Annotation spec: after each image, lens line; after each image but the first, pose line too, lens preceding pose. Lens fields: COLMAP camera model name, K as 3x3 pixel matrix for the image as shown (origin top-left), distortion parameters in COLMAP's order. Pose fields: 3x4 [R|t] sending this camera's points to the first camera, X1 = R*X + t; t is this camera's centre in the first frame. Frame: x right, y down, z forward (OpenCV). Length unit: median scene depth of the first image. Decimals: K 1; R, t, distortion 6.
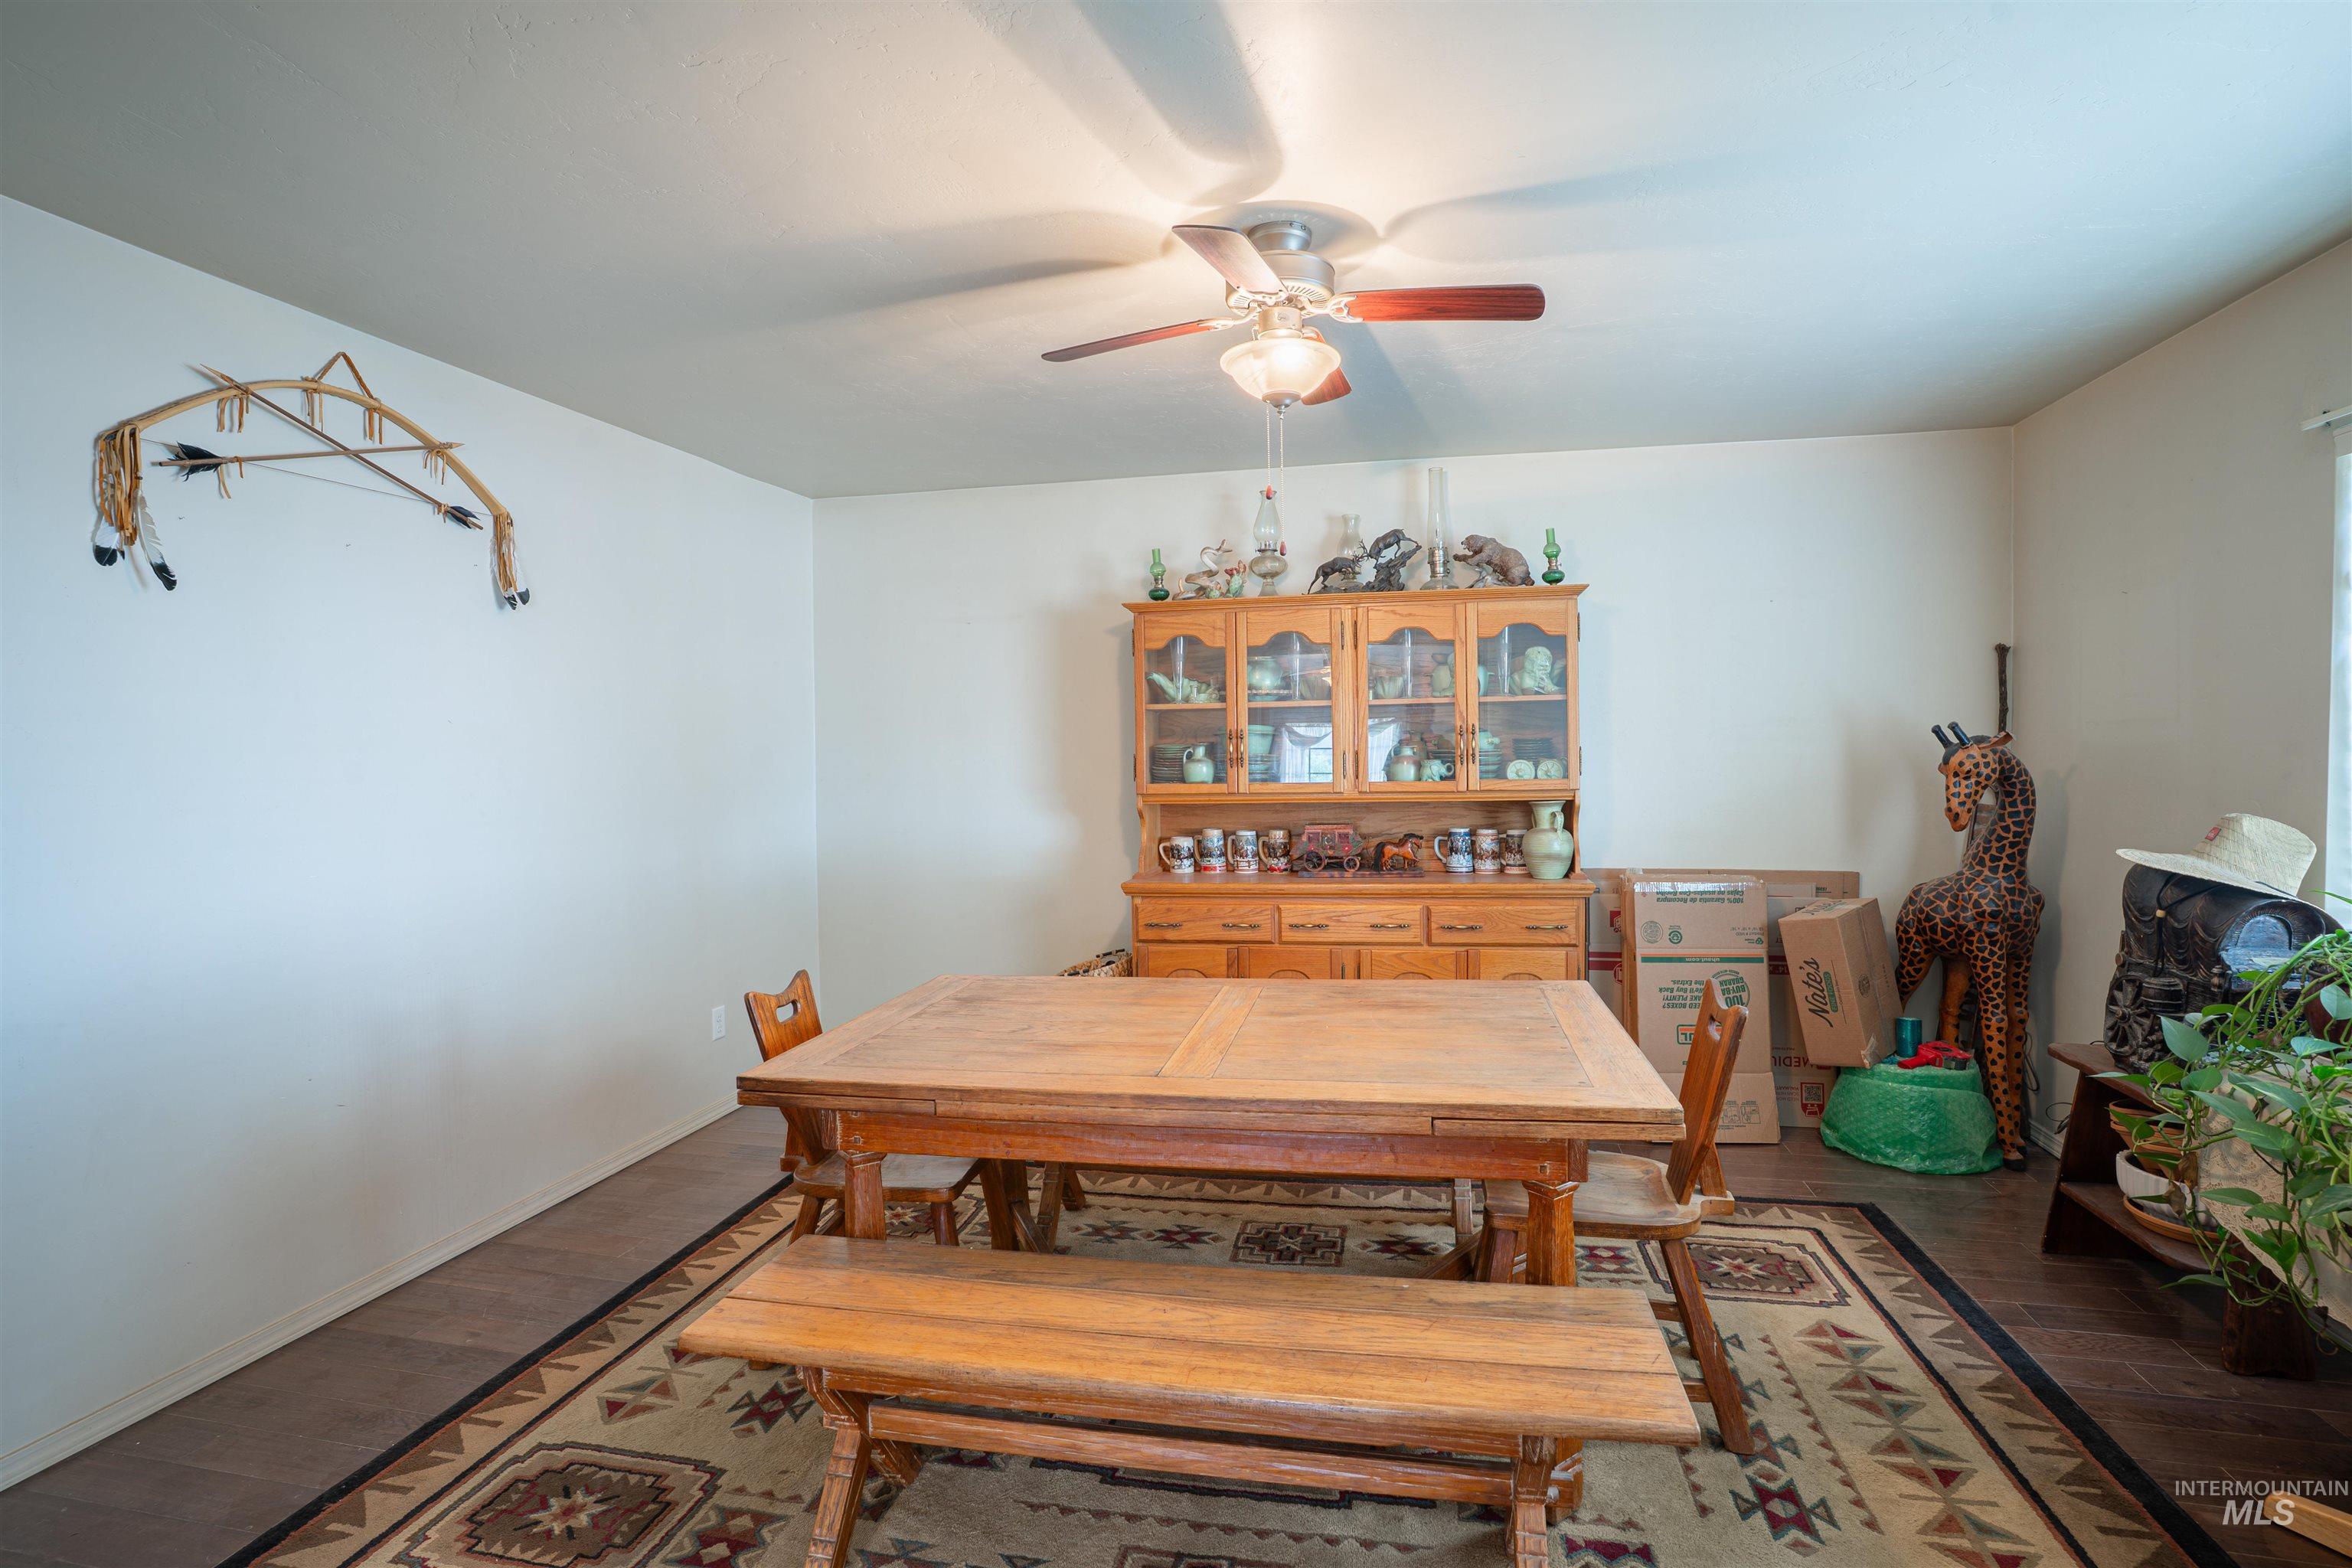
lens RADIAL K [[1166.7, 0, 1171.8], [0, 1166.7, 787.3], [0, 0, 1]] dist [-0.072161, 0.030790]
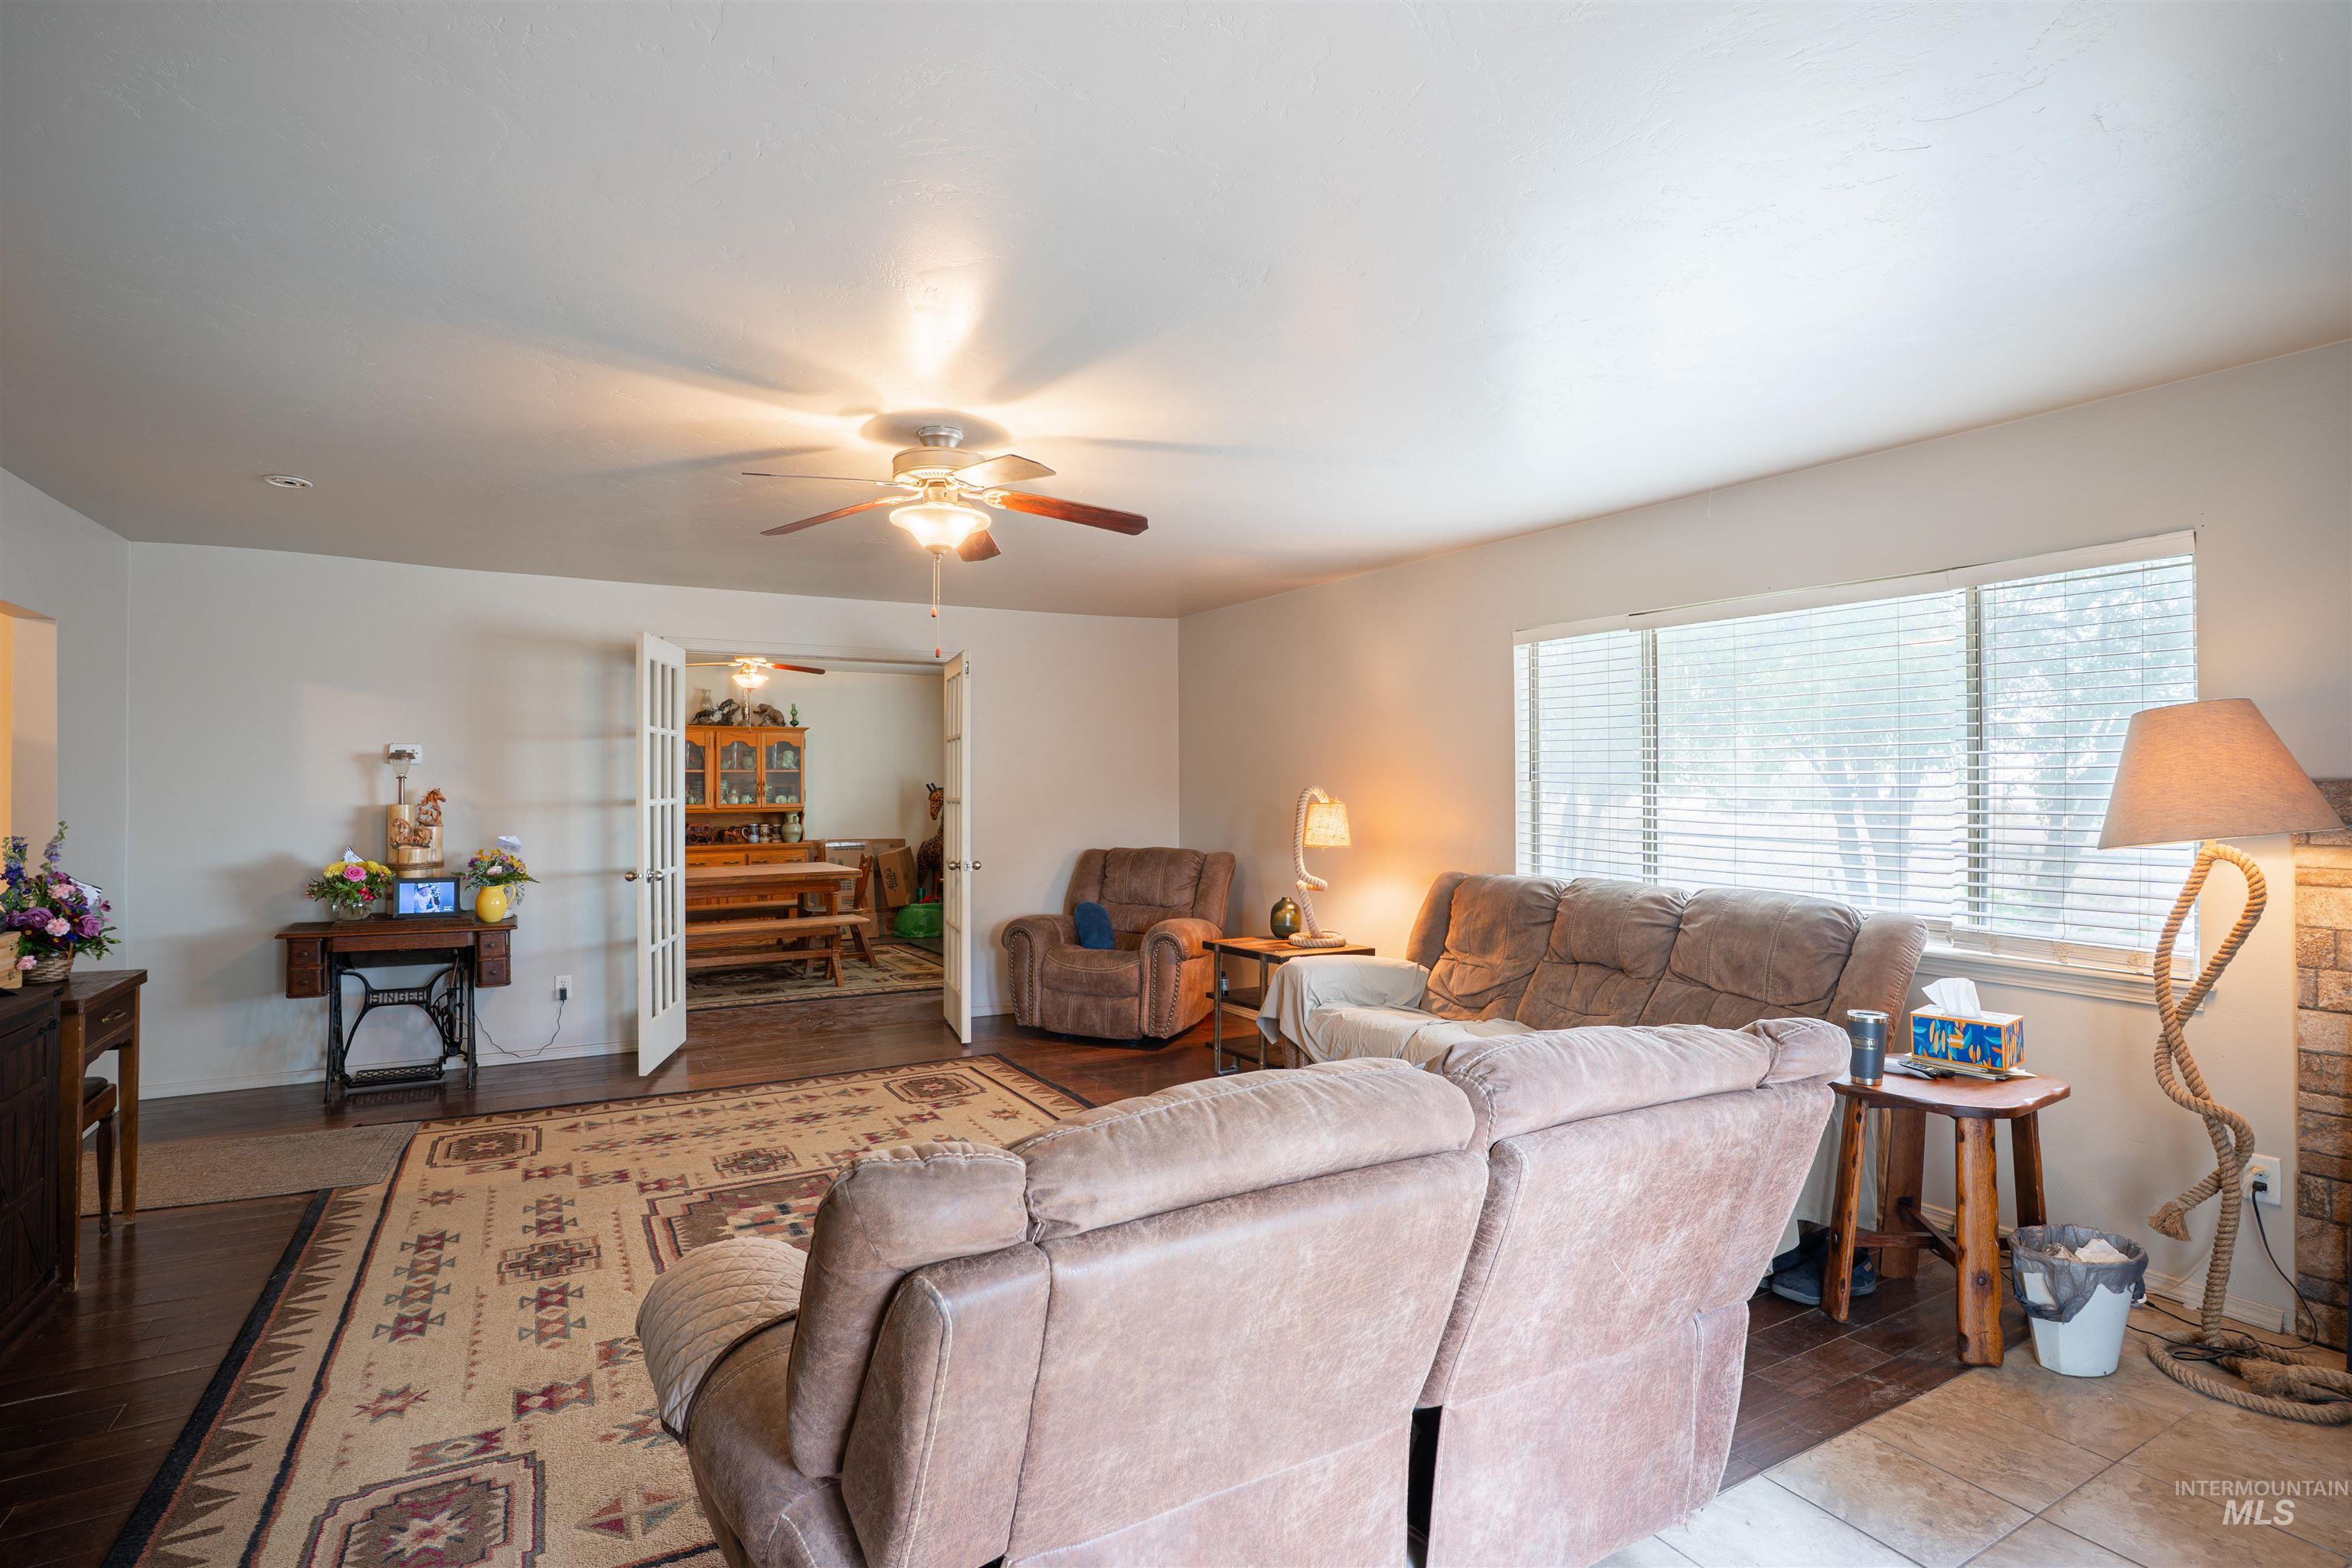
lens RADIAL K [[1166.7, 0, 1165.8], [0, 1166.7, 769.1], [0, 0, 1]] dist [-0.072161, 0.030790]
pose [[0.738132, 0.020190, 0.674354, -0.786287], [0.017616, 0.998635, -0.049181, 0.058270], [-0.674426, 0.048181, 0.736769, -1.428668]]
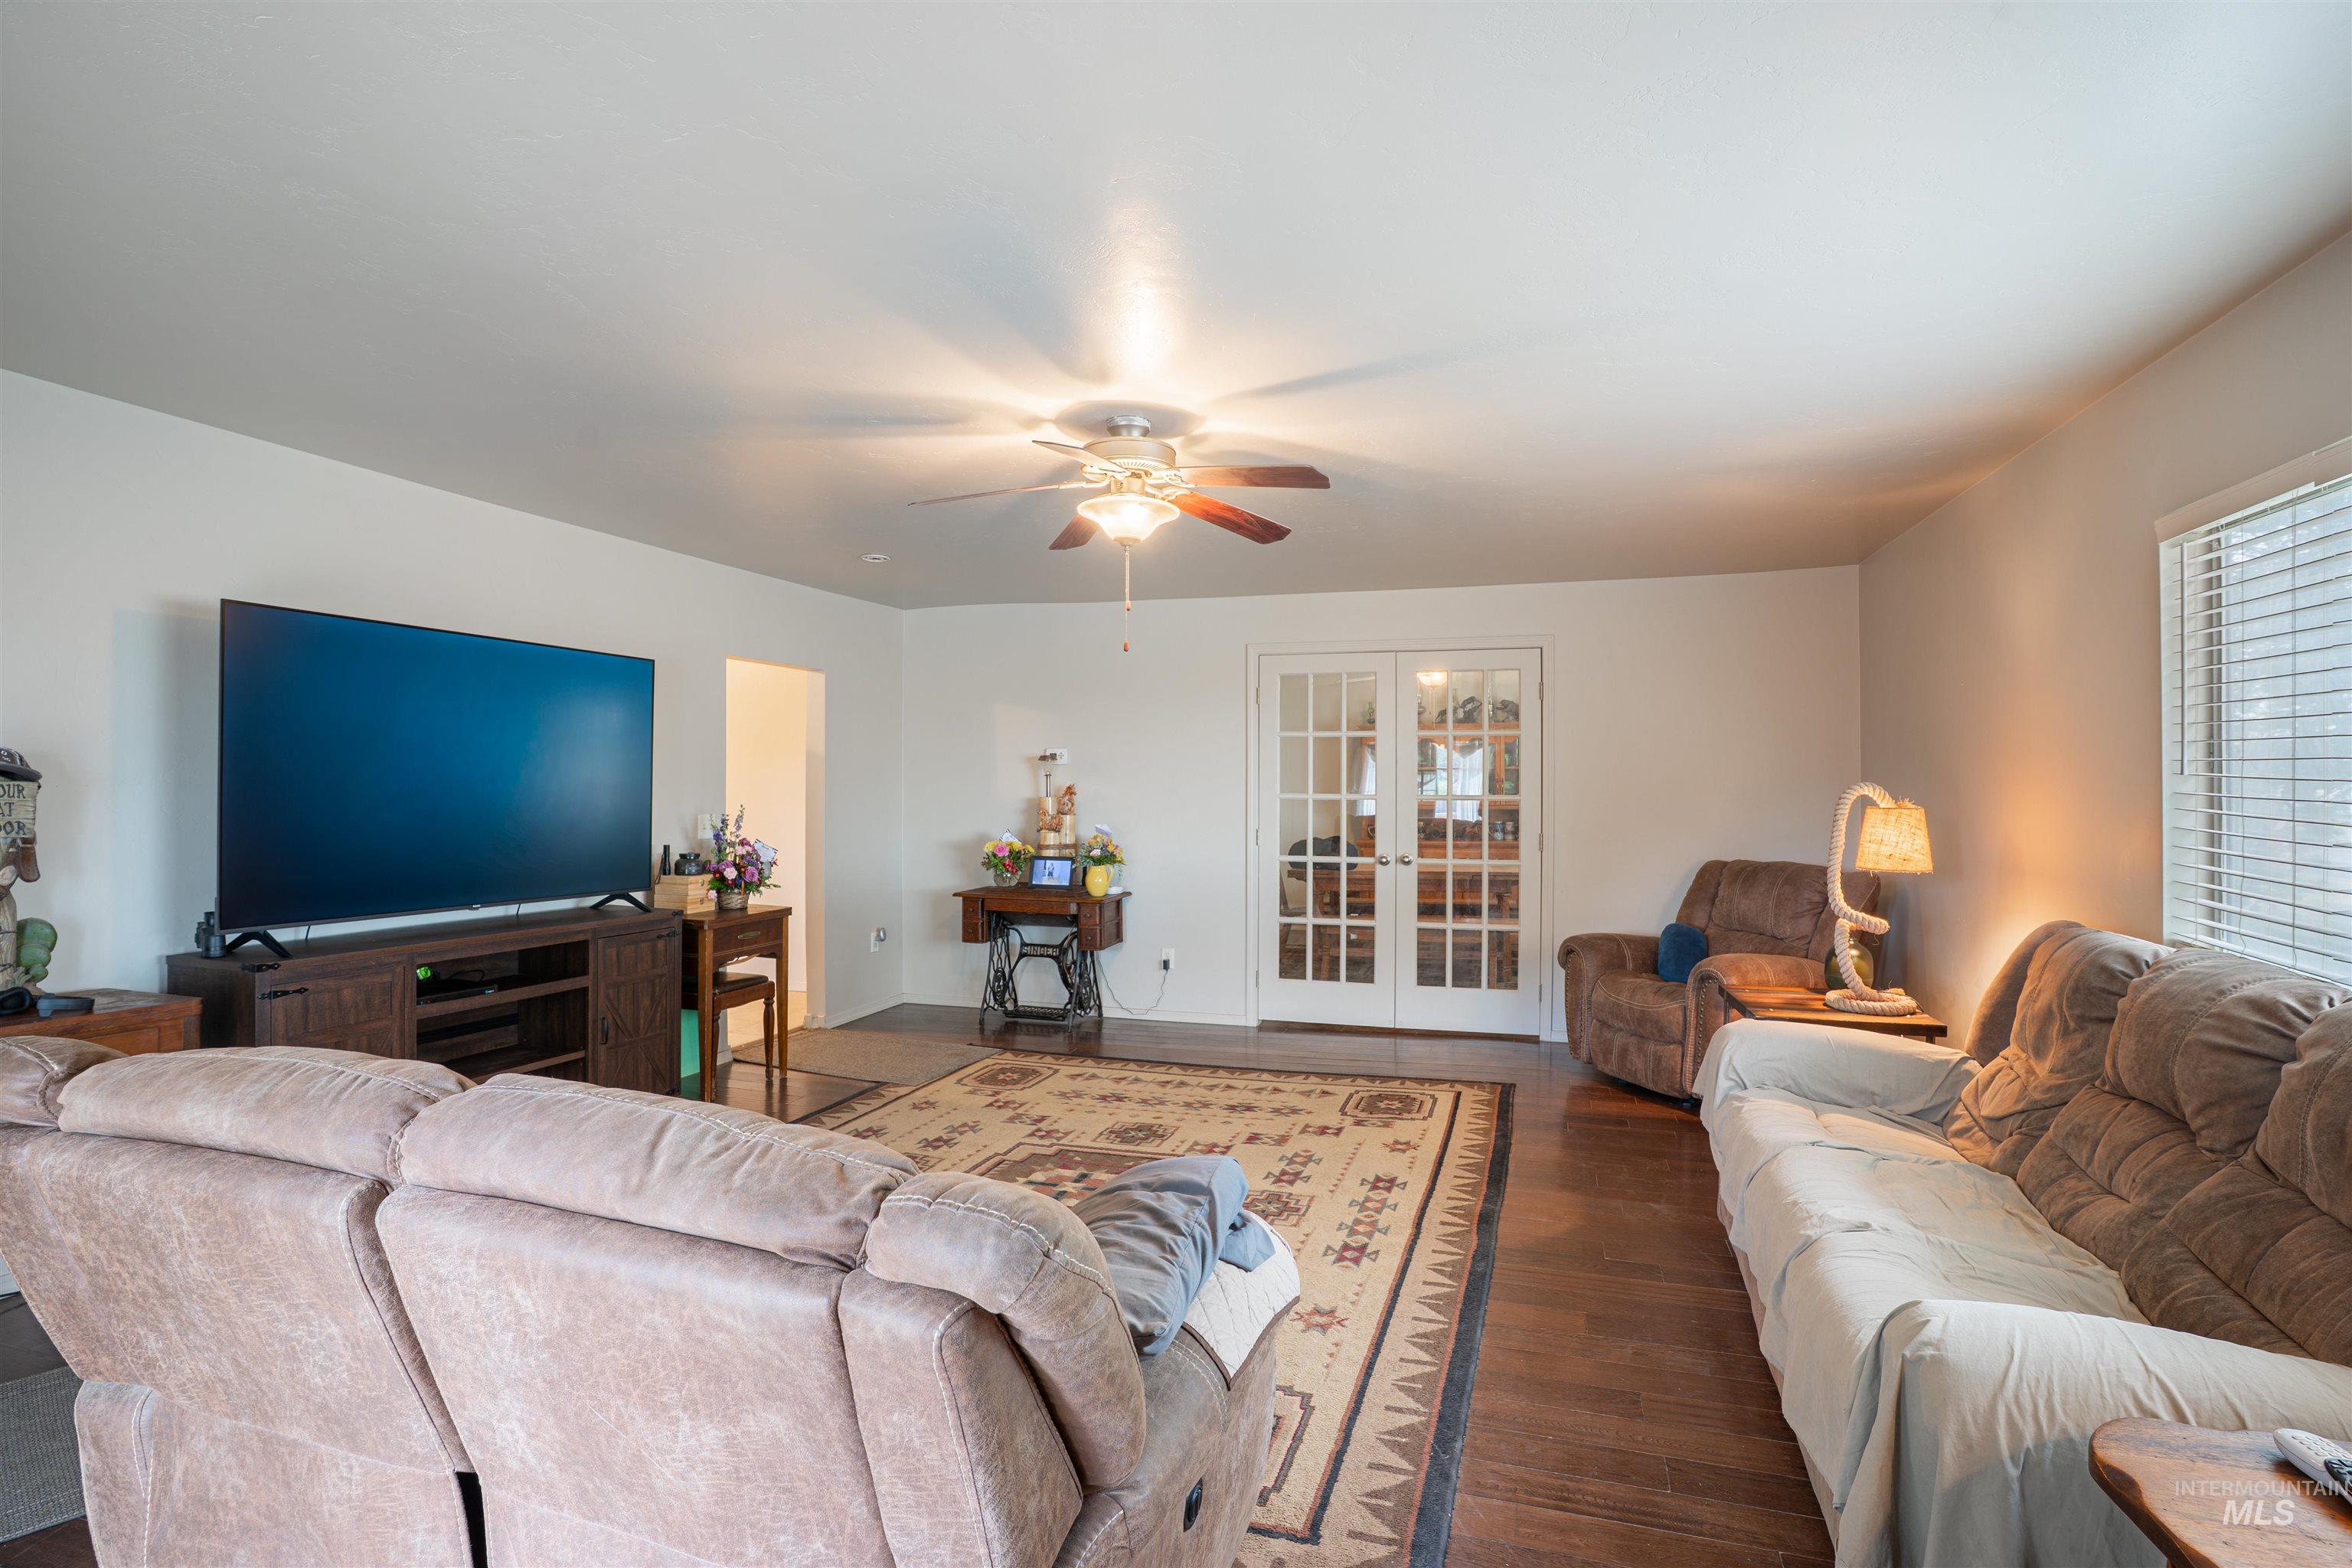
lens RADIAL K [[1166.7, 0, 1170.8], [0, 1166.7, 770.2], [0, 0, 1]] dist [-0.072161, 0.030790]
pose [[0.996262, 0.011514, -0.085614, -0.227079], [-0.015596, 0.998765, -0.047171, 0.056832], [0.084966, 0.048330, 0.995211, -1.523560]]
